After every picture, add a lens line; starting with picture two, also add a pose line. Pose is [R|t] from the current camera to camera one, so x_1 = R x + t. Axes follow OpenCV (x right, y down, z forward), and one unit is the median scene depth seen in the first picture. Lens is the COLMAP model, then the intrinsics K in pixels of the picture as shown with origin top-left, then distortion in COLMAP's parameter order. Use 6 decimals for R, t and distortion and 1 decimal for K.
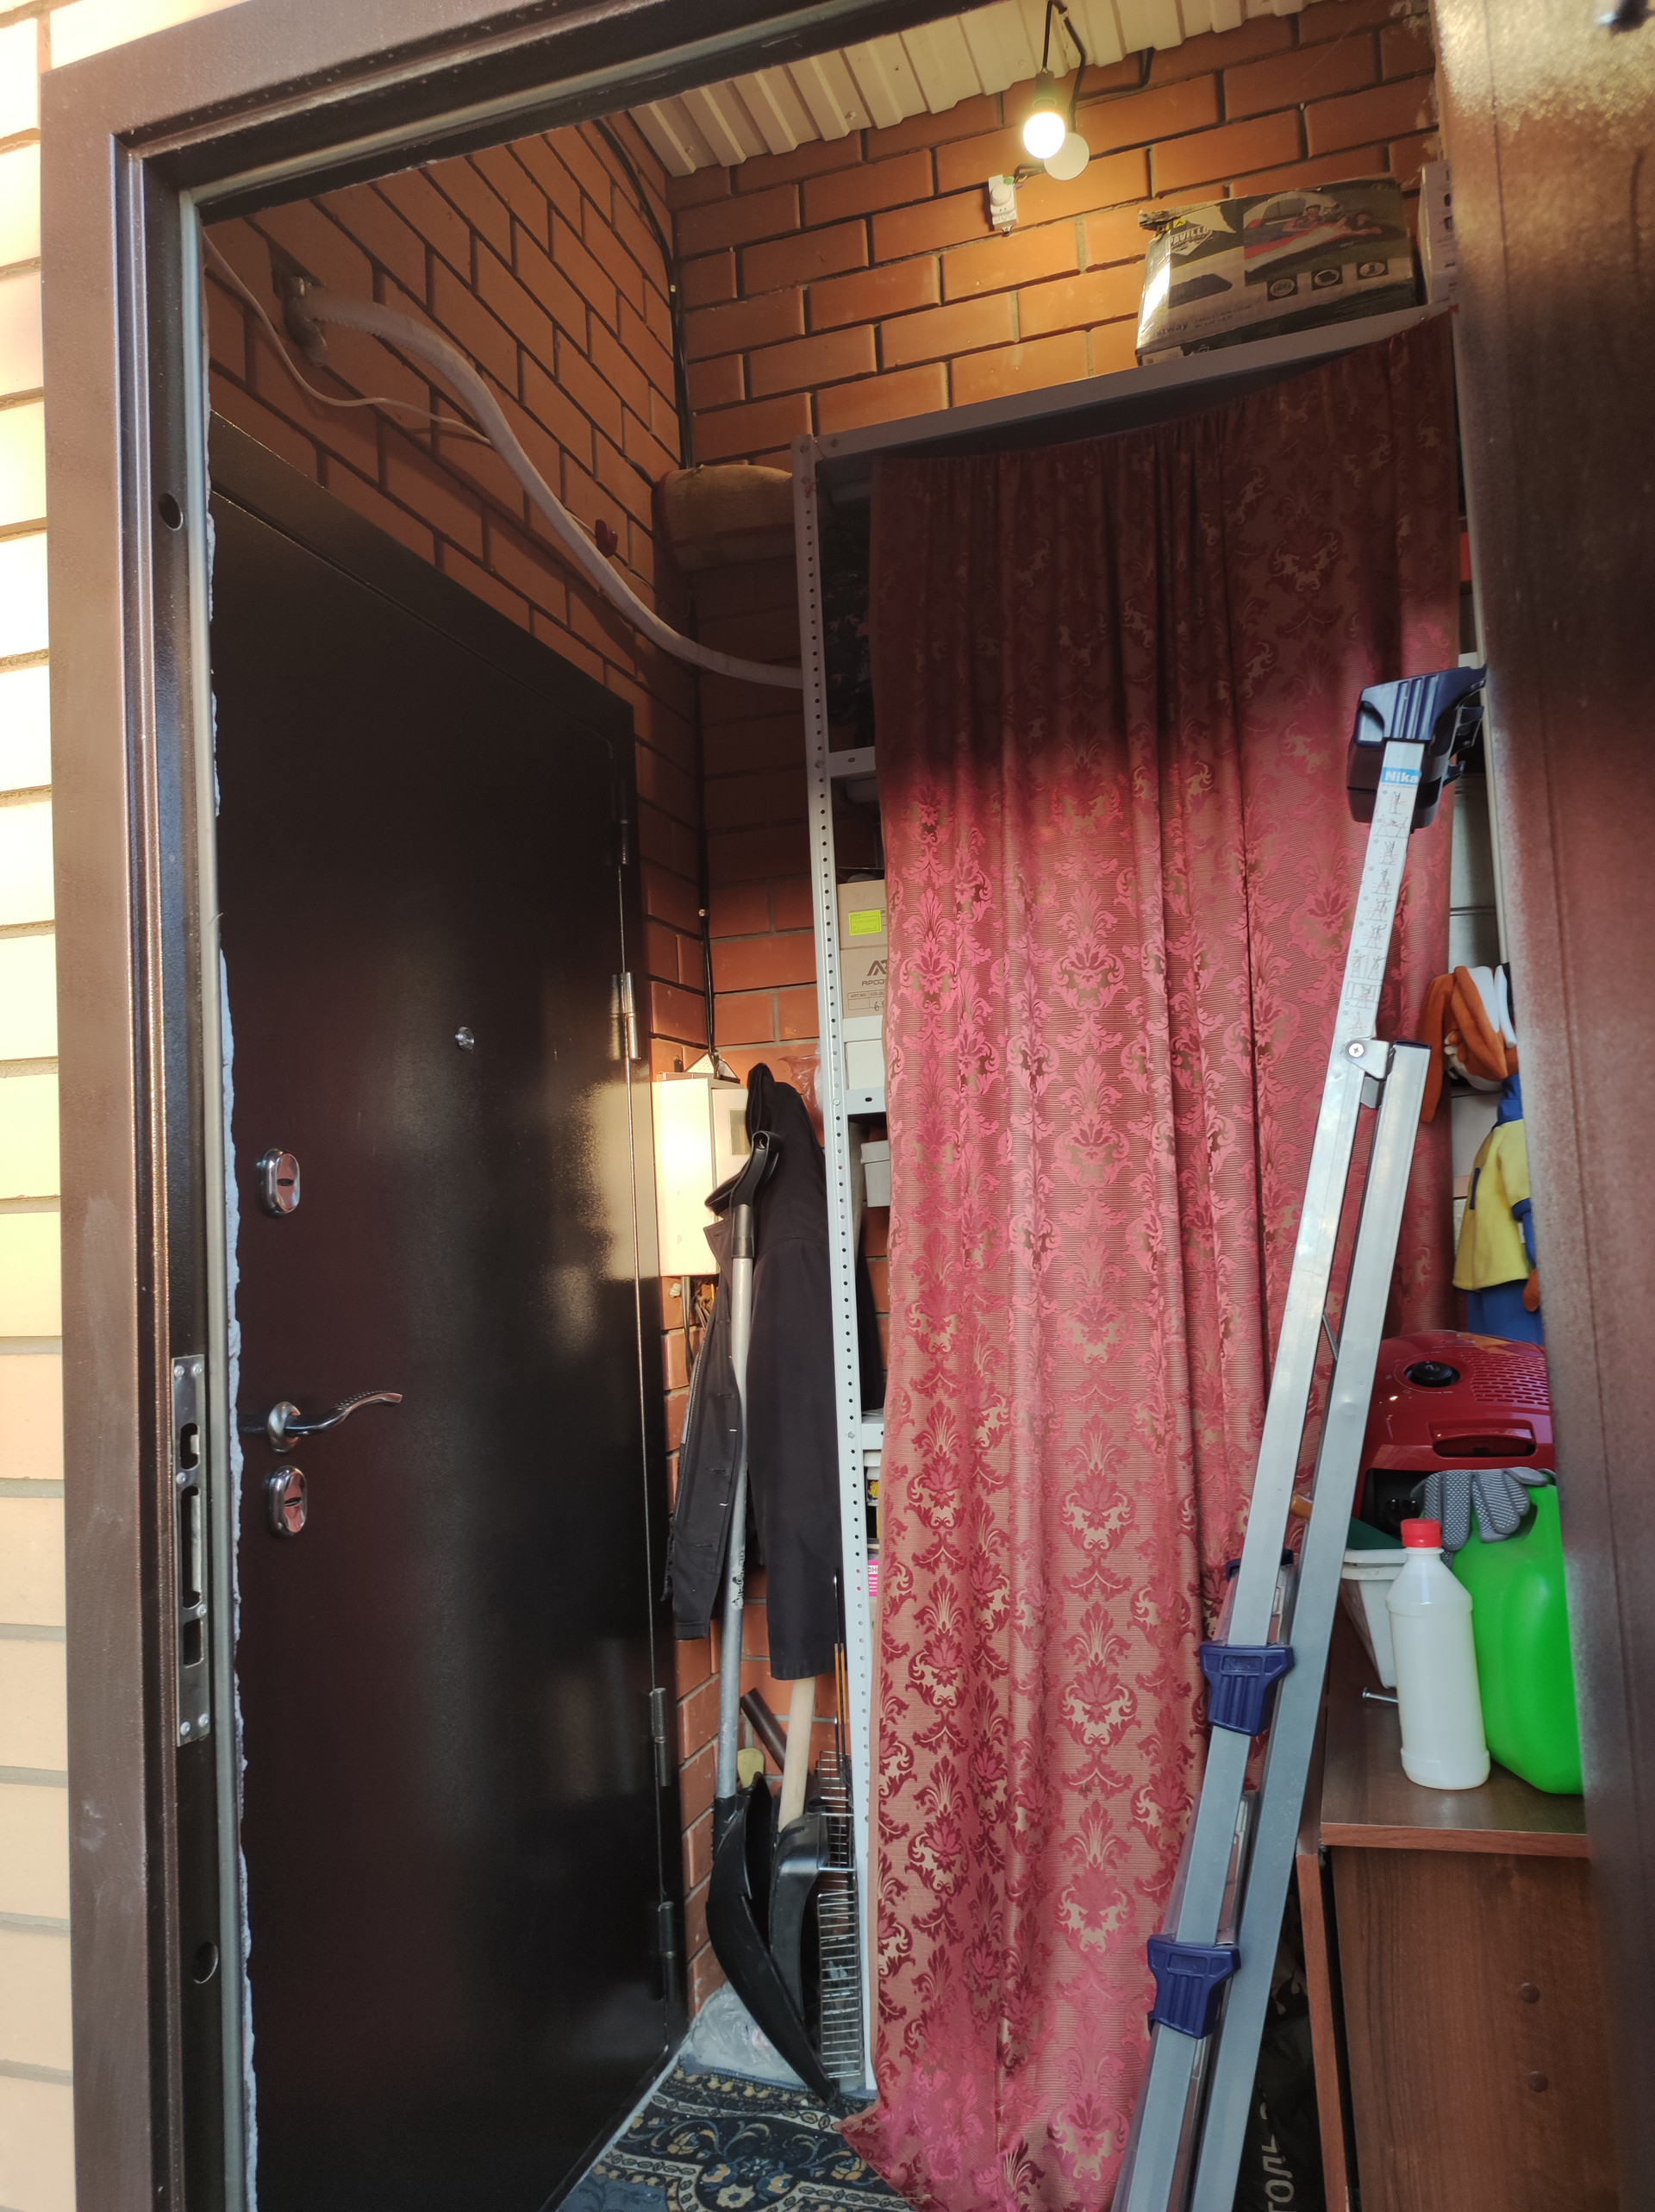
lens RADIAL K [[1611.1, 0, 820.5], [0, 1611.1, 1104.7], [0, 0, 1]] dist [0.041501, -0.046230]
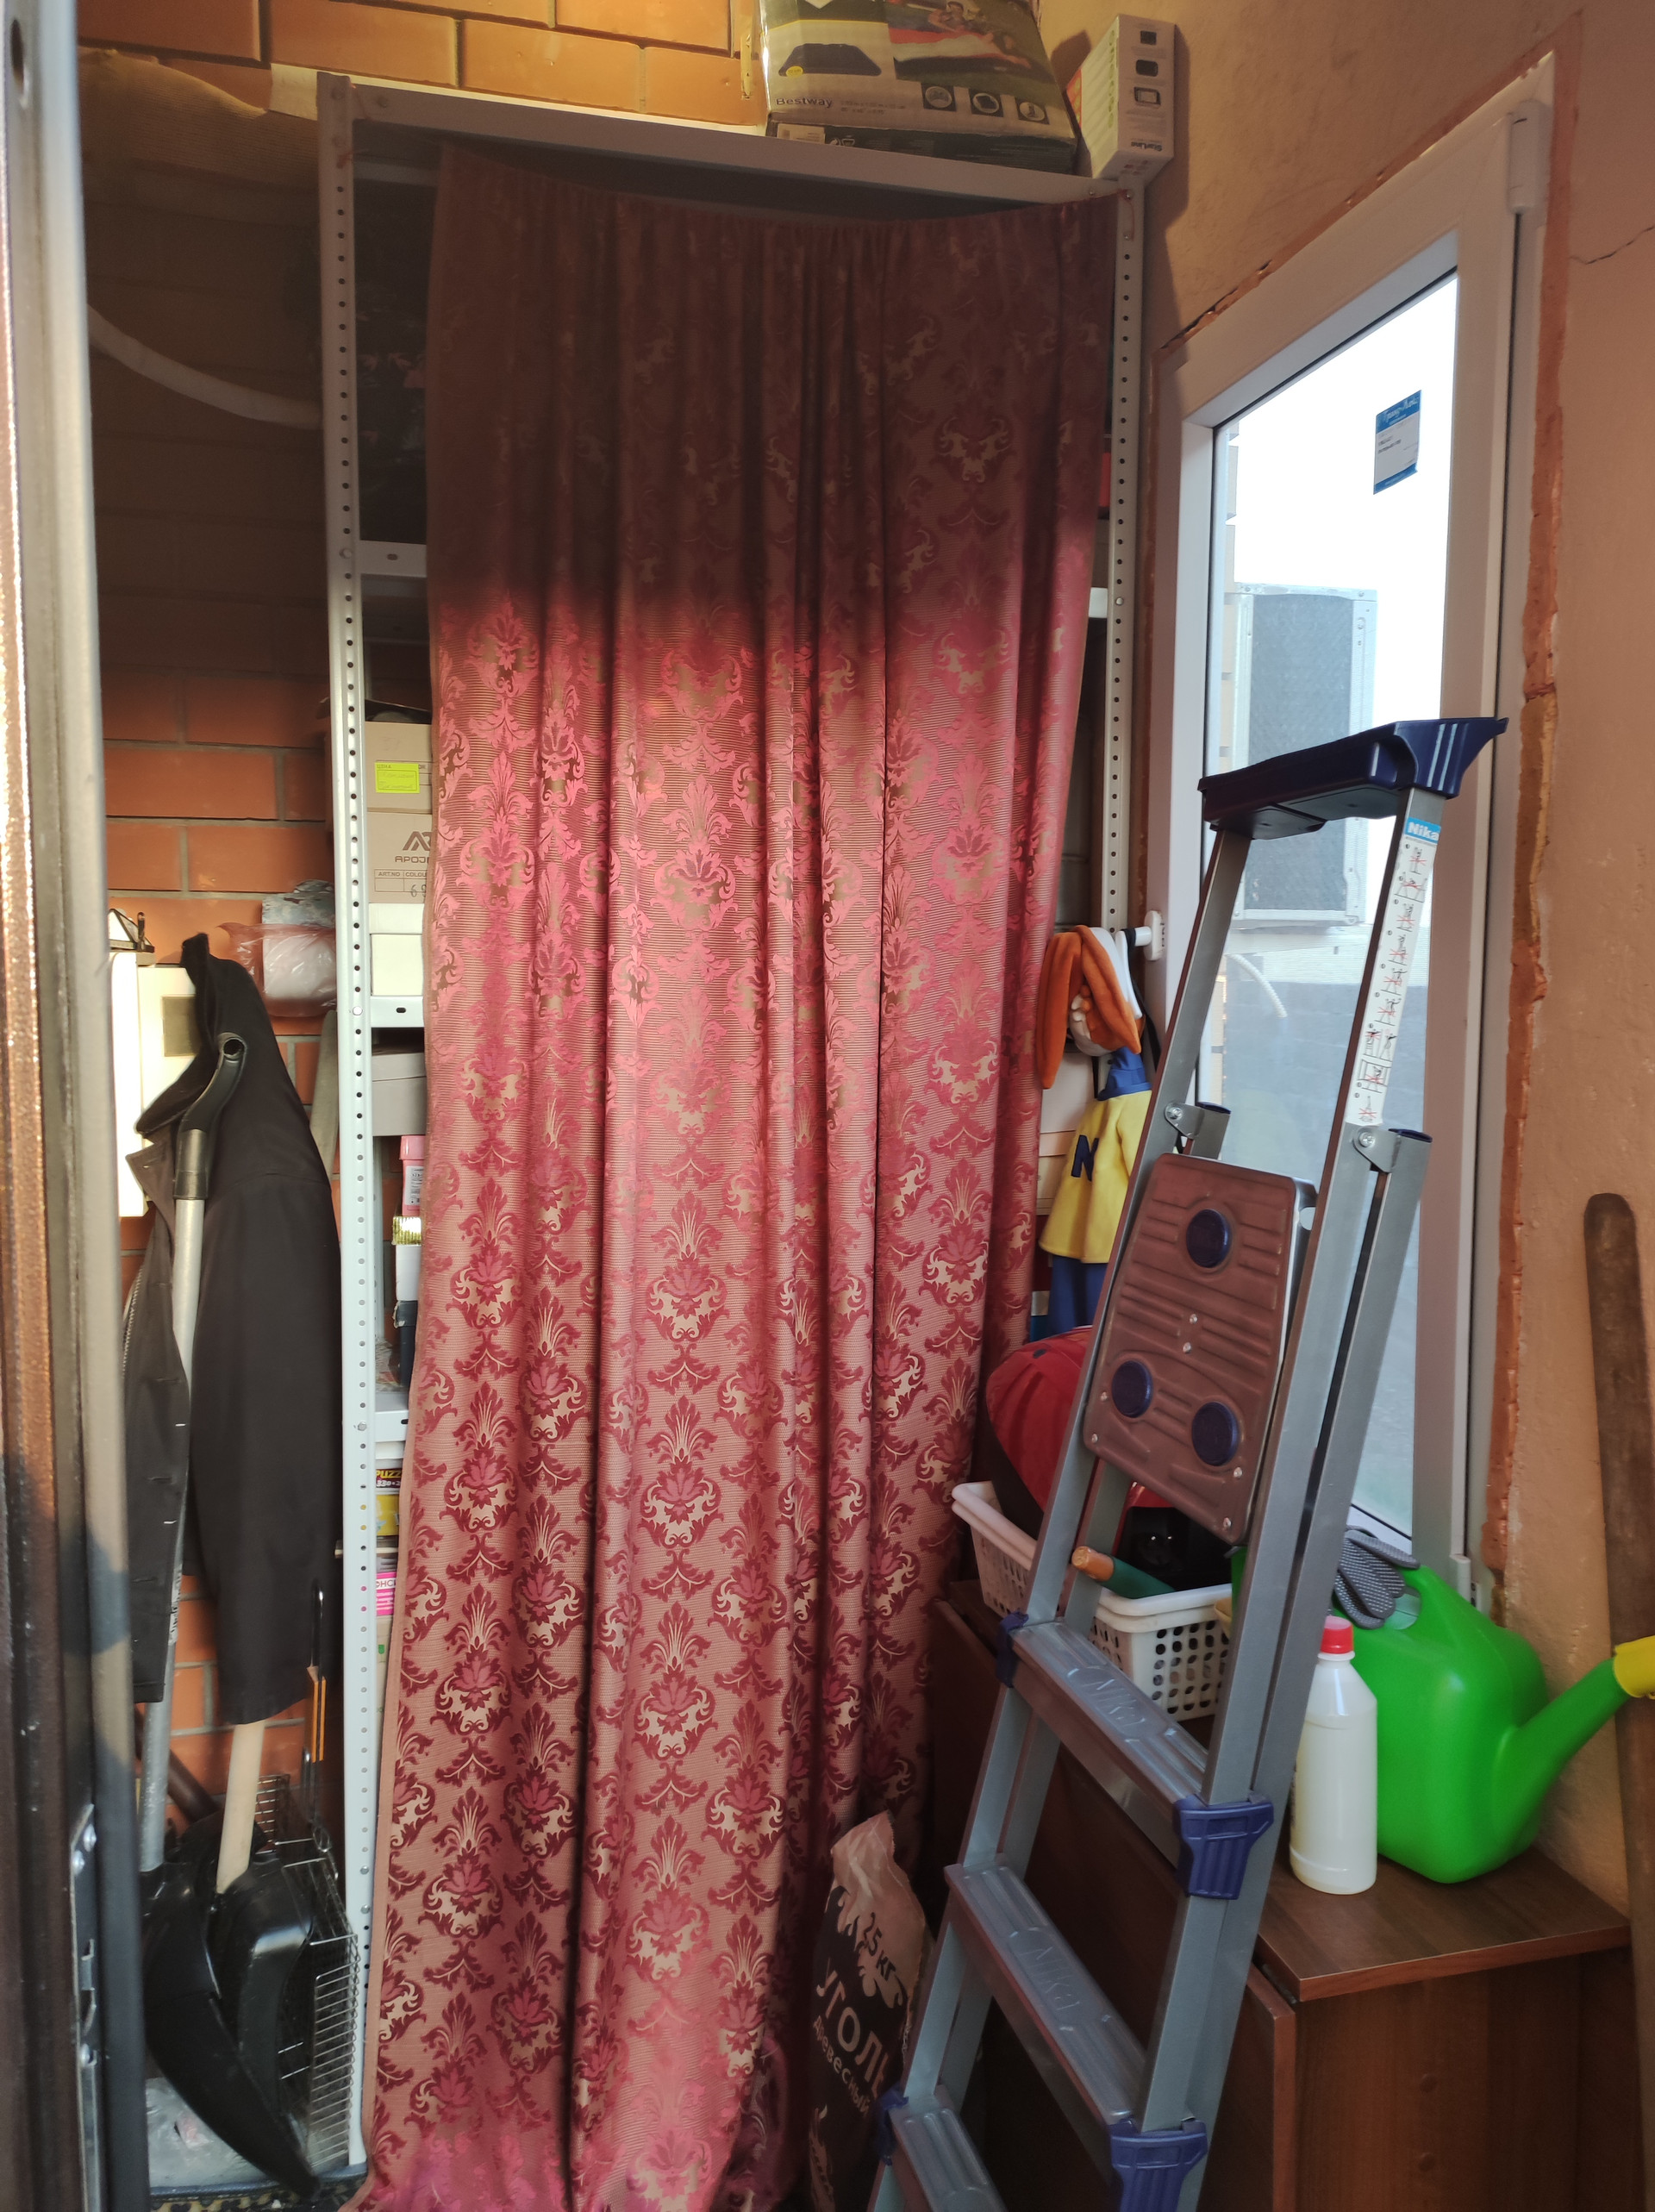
lens RADIAL K [[1611.1, 0, 827.1], [0, 1611.1, 1108.0], [0, 0, 1]] dist [0.041501, -0.046230]
pose [[0.845087, 0.011928, 0.534496, -0.226717], [-0.091902, 0.988110, 0.123255, -0.076154], [-0.526671, -0.153282, 0.836135, 0.236069]]
